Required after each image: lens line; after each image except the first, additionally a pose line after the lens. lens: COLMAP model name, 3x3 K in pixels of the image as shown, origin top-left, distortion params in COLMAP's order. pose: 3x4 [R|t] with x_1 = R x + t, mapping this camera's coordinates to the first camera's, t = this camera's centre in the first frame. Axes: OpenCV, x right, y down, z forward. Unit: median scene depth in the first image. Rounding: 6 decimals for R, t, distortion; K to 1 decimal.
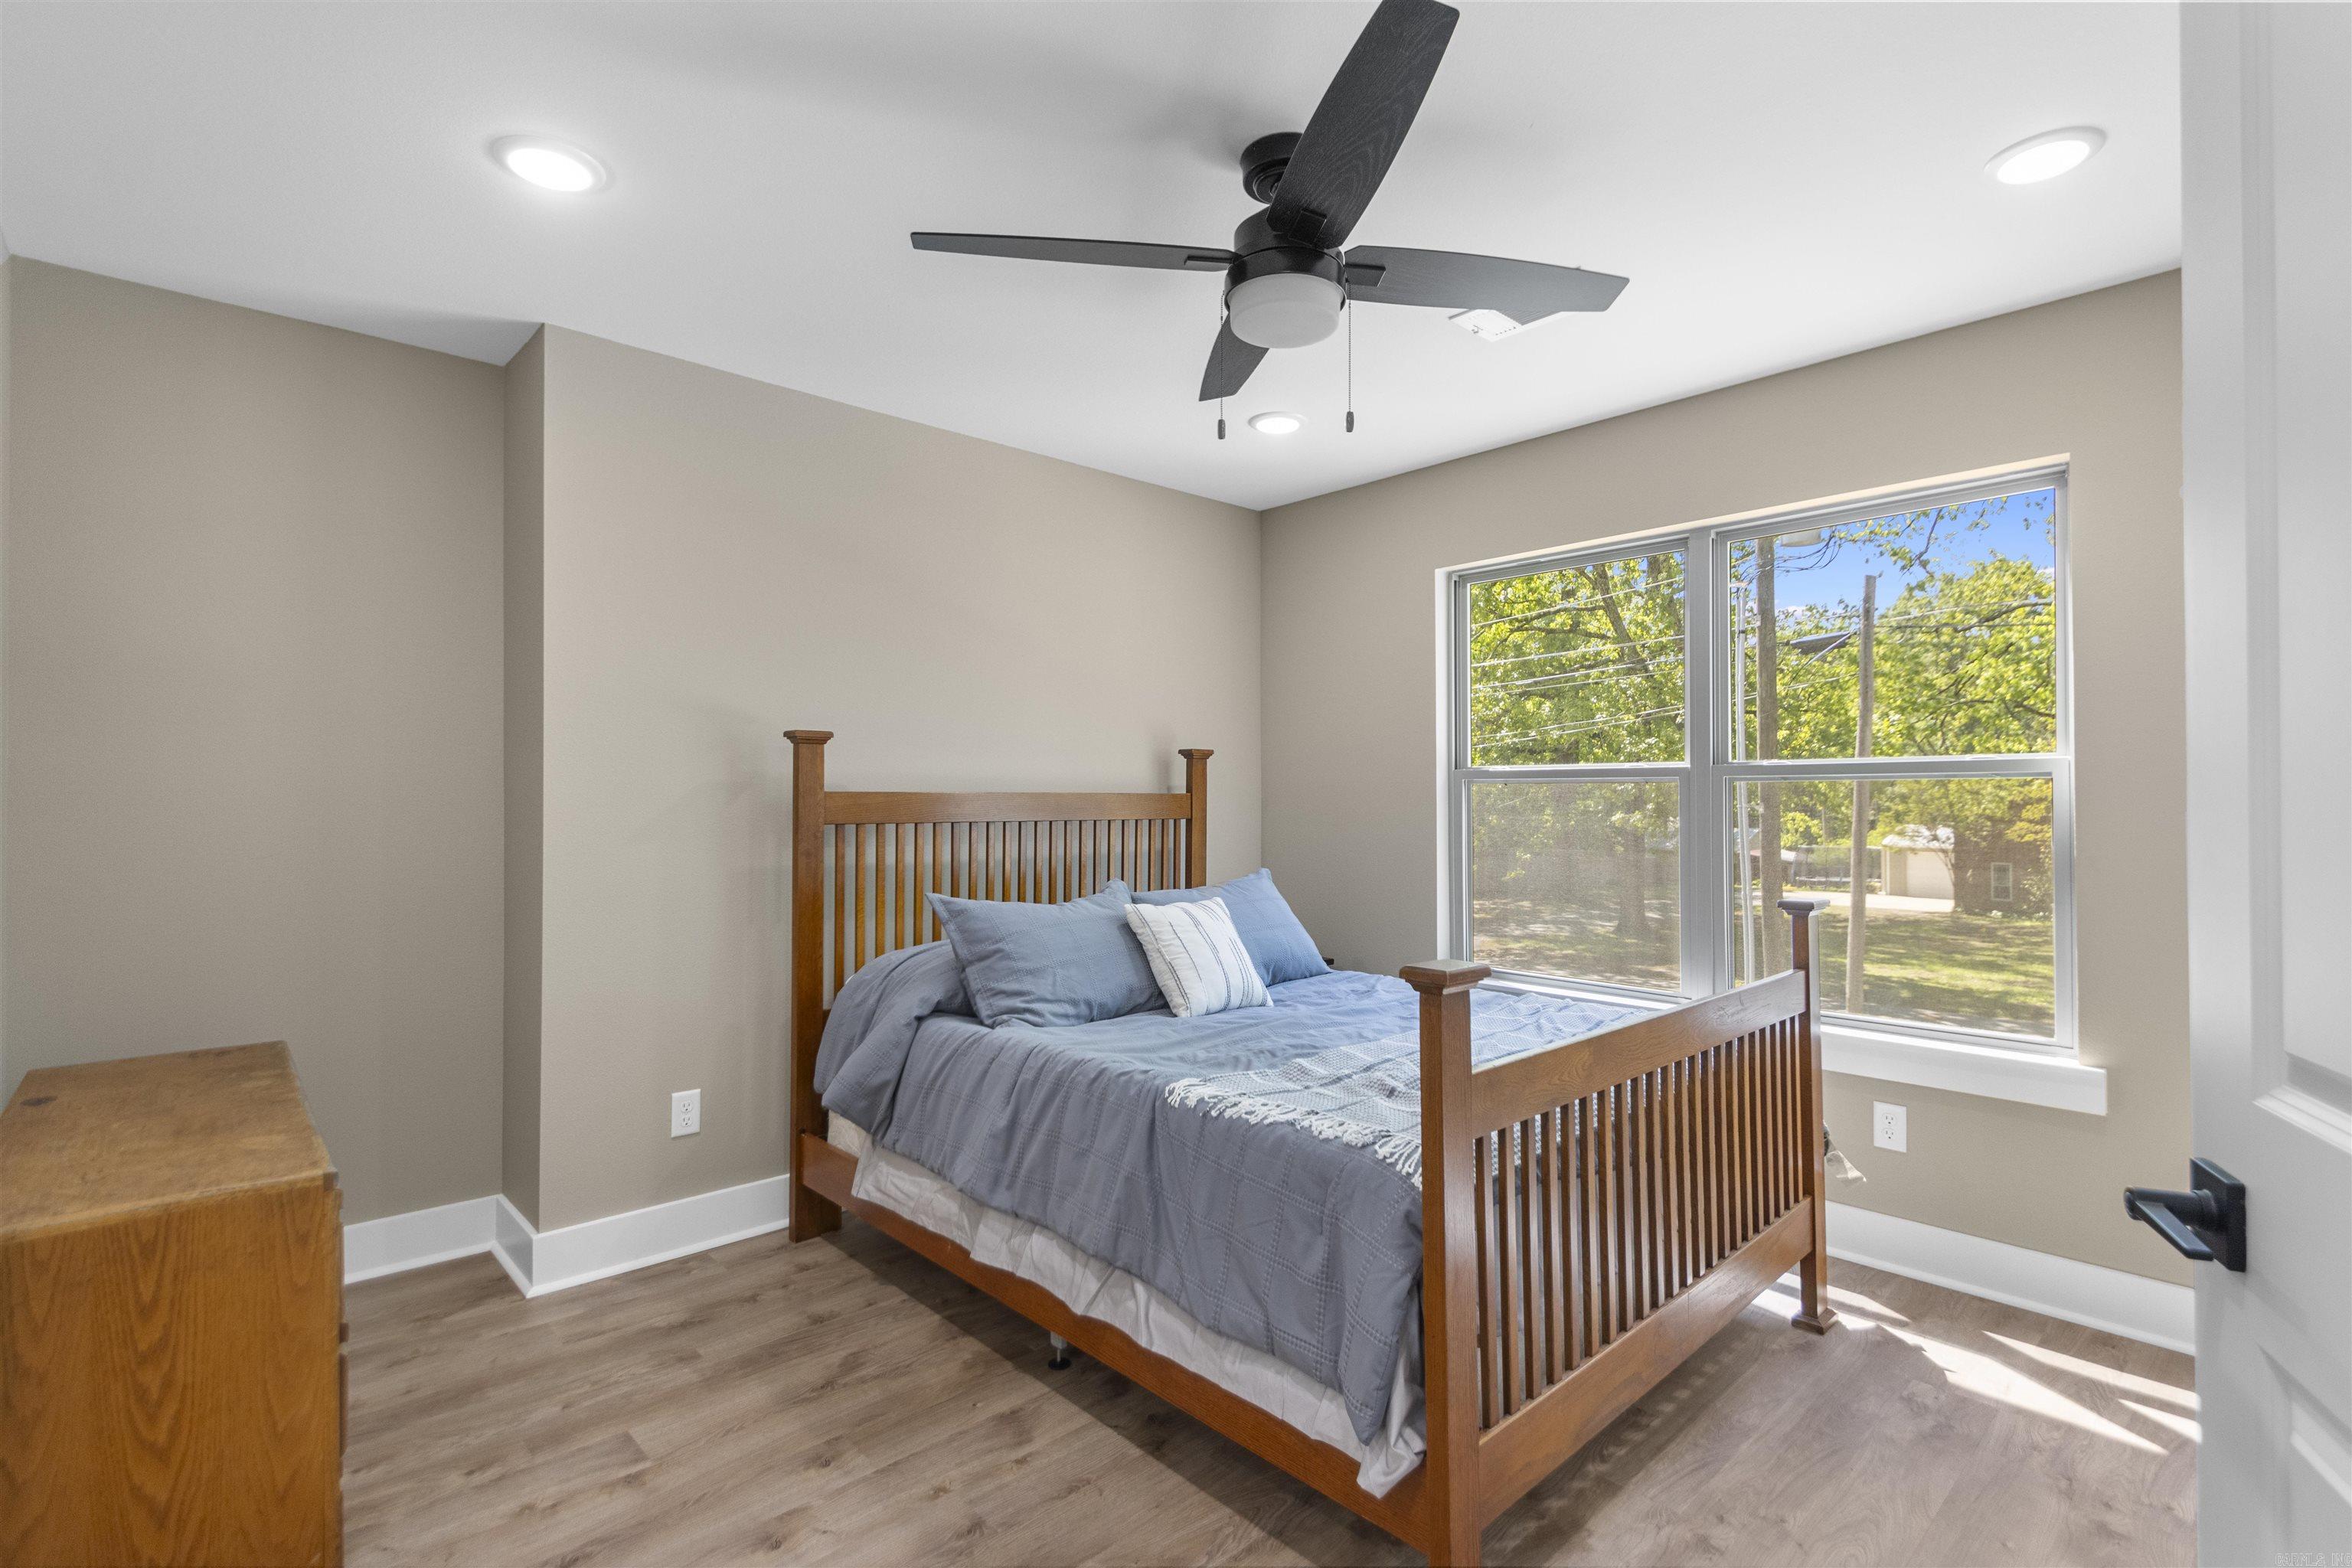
lens RADIAL K [[1114.5, 0, 1188.5], [0, 1114.5, 828.4], [0, 0, 1]] dist [0.001559, -0.000082]
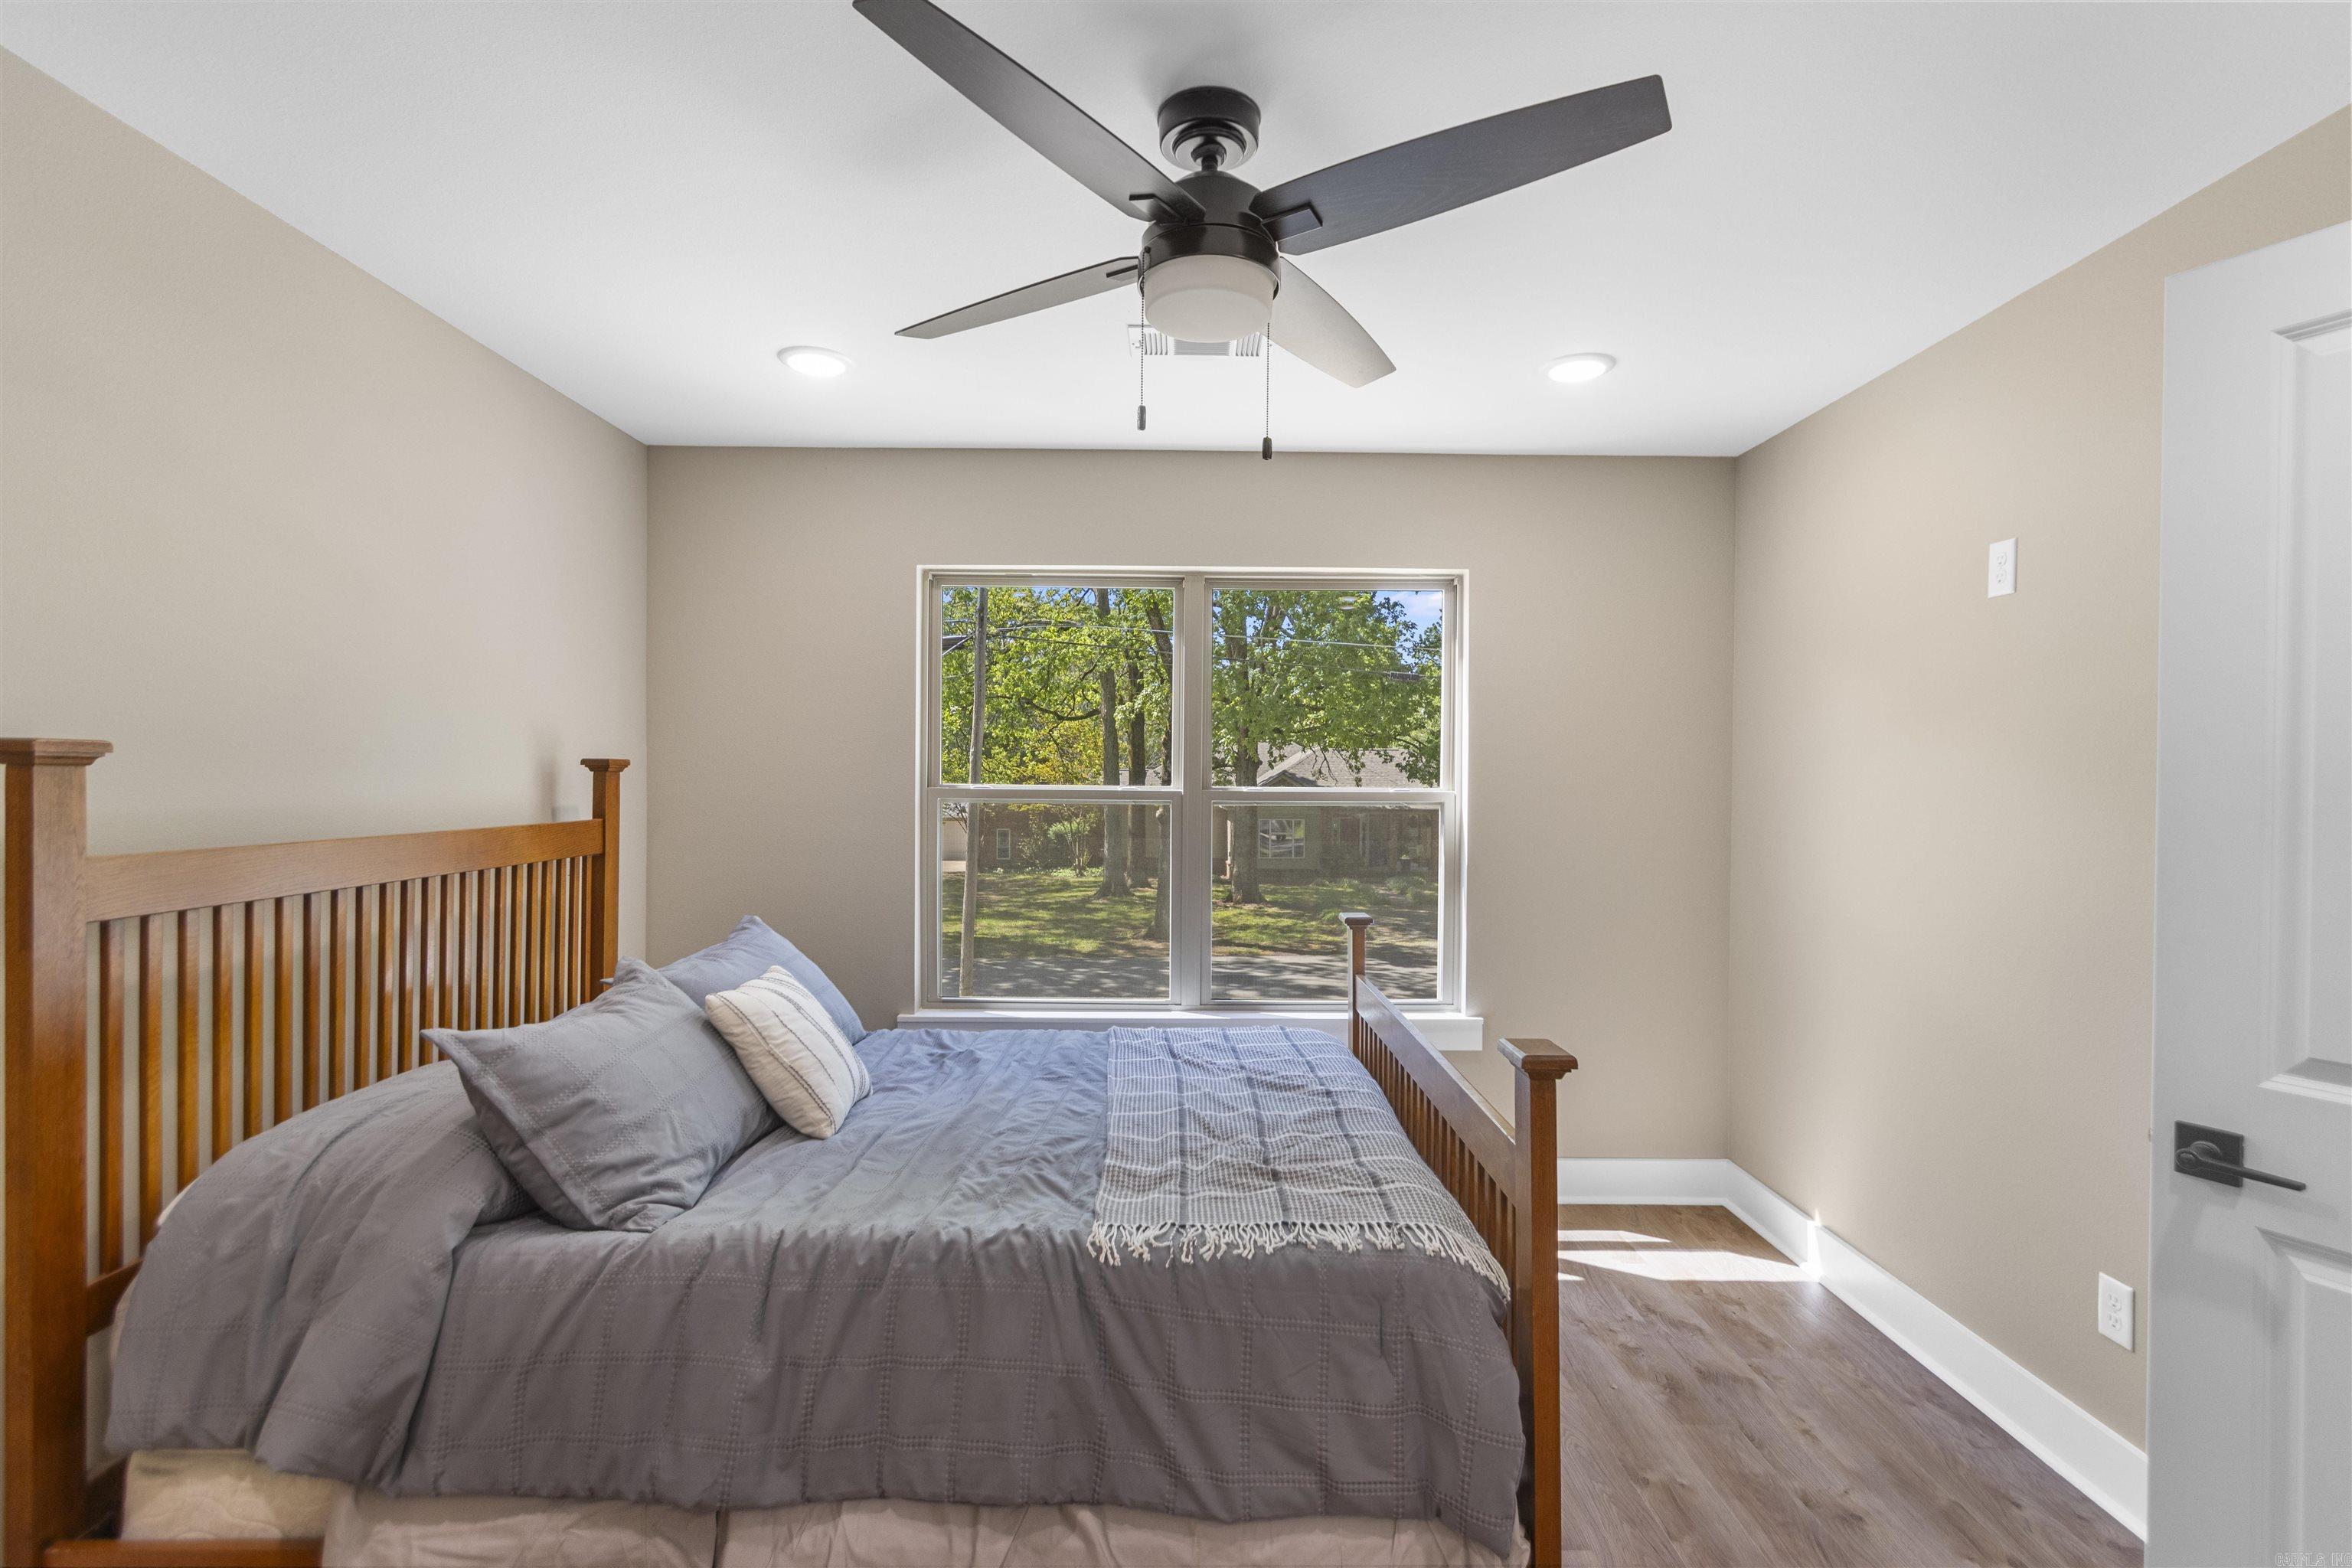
lens RADIAL K [[1111.6, 0, 1198.1], [0, 1111.6, 811.1], [0, 0, 1]] dist [0.009292, -0.000532]
pose [[0.666856, -0.021484, 0.744877, -0.388445], [0.013859, 0.999769, 0.016428, -0.059575], [-0.745058, -0.000632, 0.667000, 0.300924]]
